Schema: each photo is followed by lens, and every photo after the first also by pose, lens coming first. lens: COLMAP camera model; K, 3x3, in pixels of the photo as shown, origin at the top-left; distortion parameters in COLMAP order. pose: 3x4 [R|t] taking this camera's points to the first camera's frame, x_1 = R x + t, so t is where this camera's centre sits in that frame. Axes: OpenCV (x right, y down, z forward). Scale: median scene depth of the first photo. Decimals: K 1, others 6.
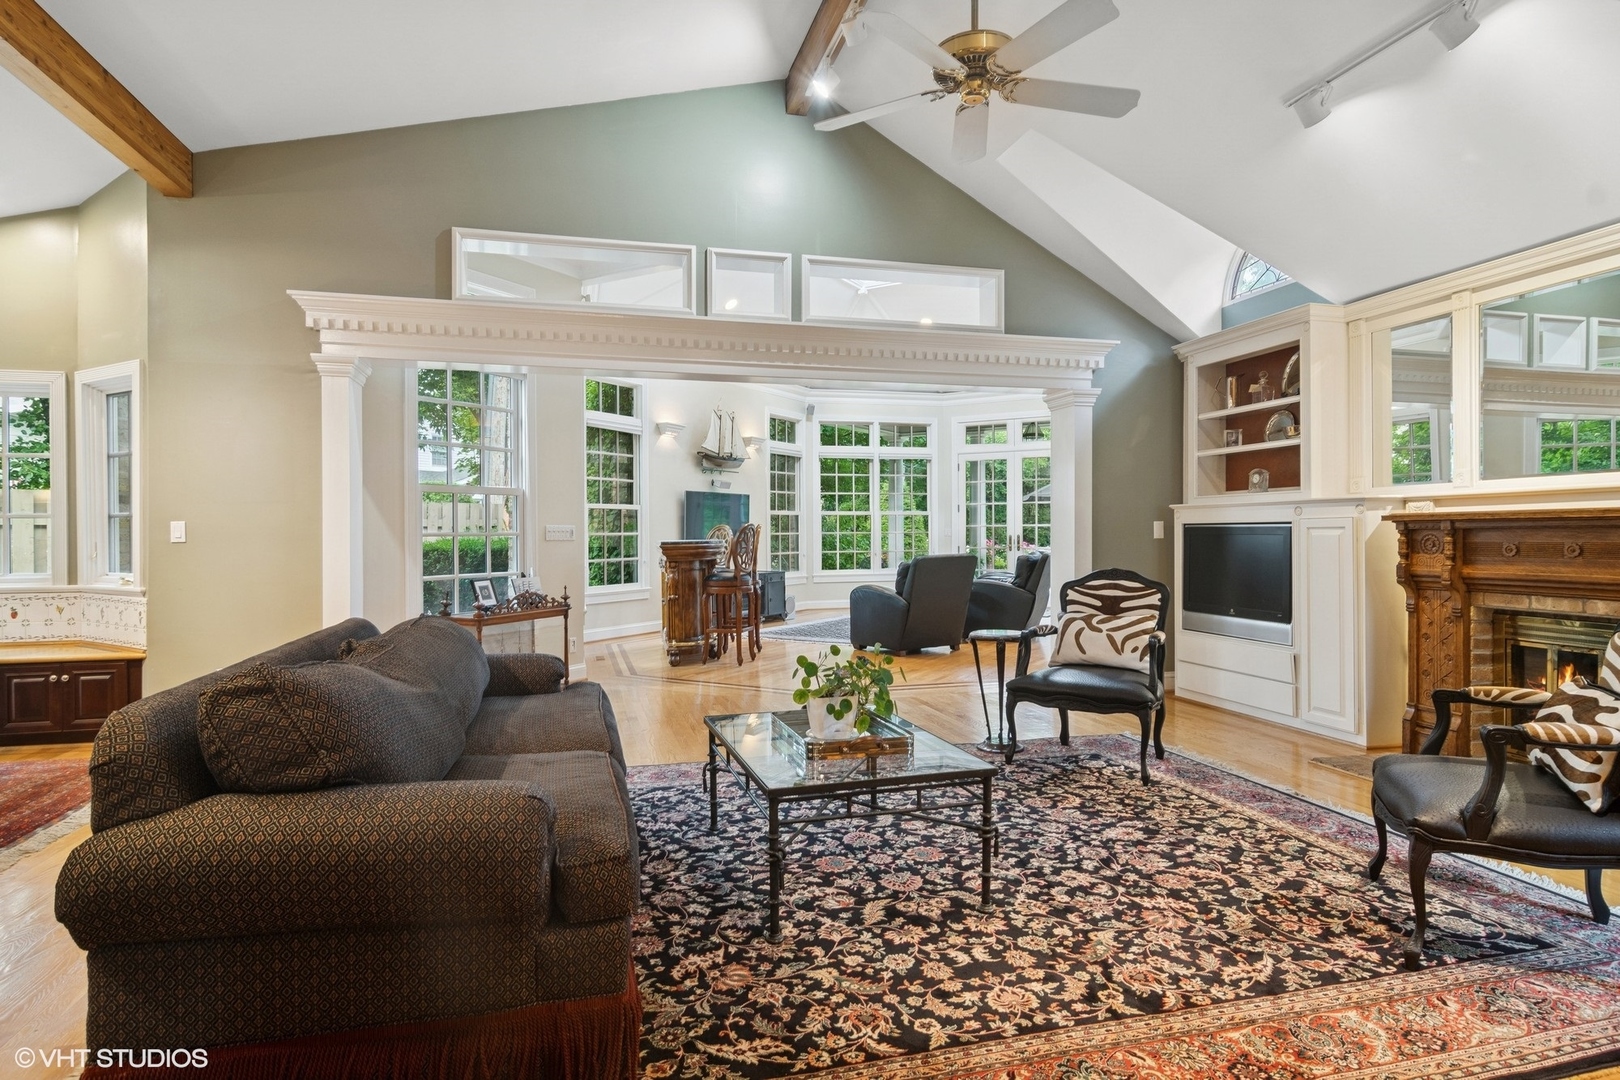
lens RADIAL K [[861.4, 0, 810.0], [0, 861.4, 540.0], [0, 0, 1]] dist [0.002516, 0.000526]
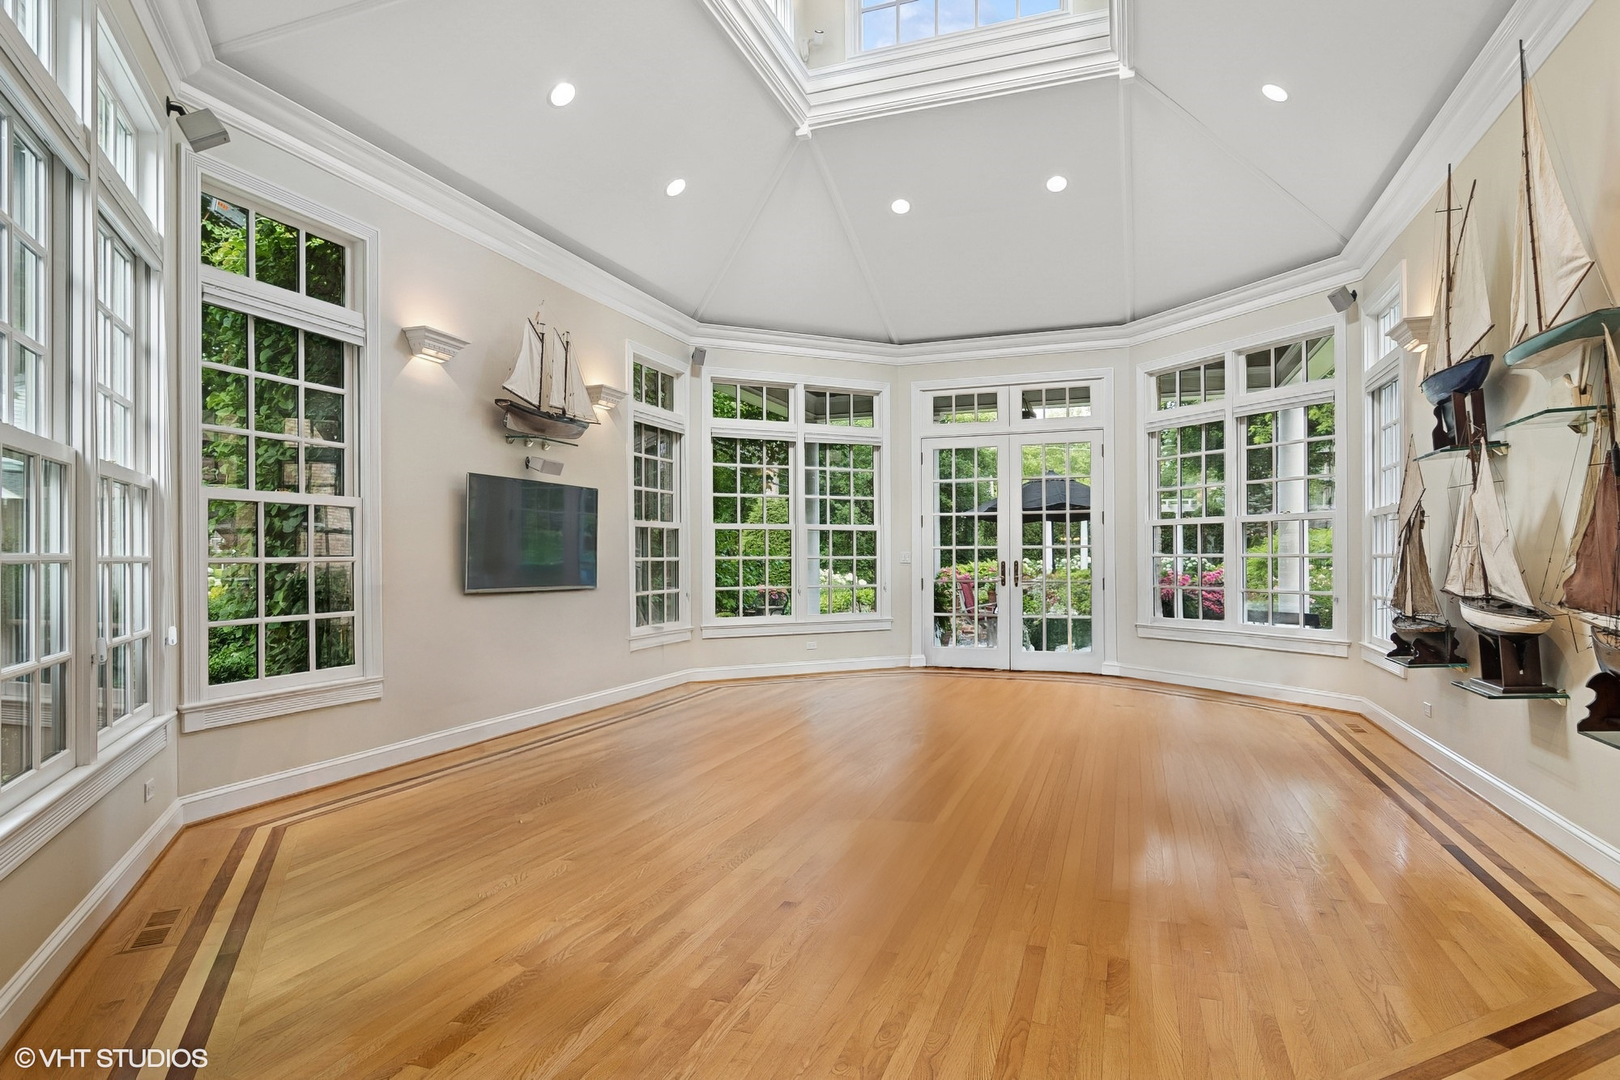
lens RADIAL K [[885.4, 0, 806.7], [0, 885.4, 536.6], [0, 0, 1]] dist [0.001392, 0.000434]
pose [[0.985389, 0.002083, 0.170308, -0.033720], [0.003532, 0.999460, -0.032659, -0.002412], [-0.170285, 0.032783, 0.984849, 0.404821]]
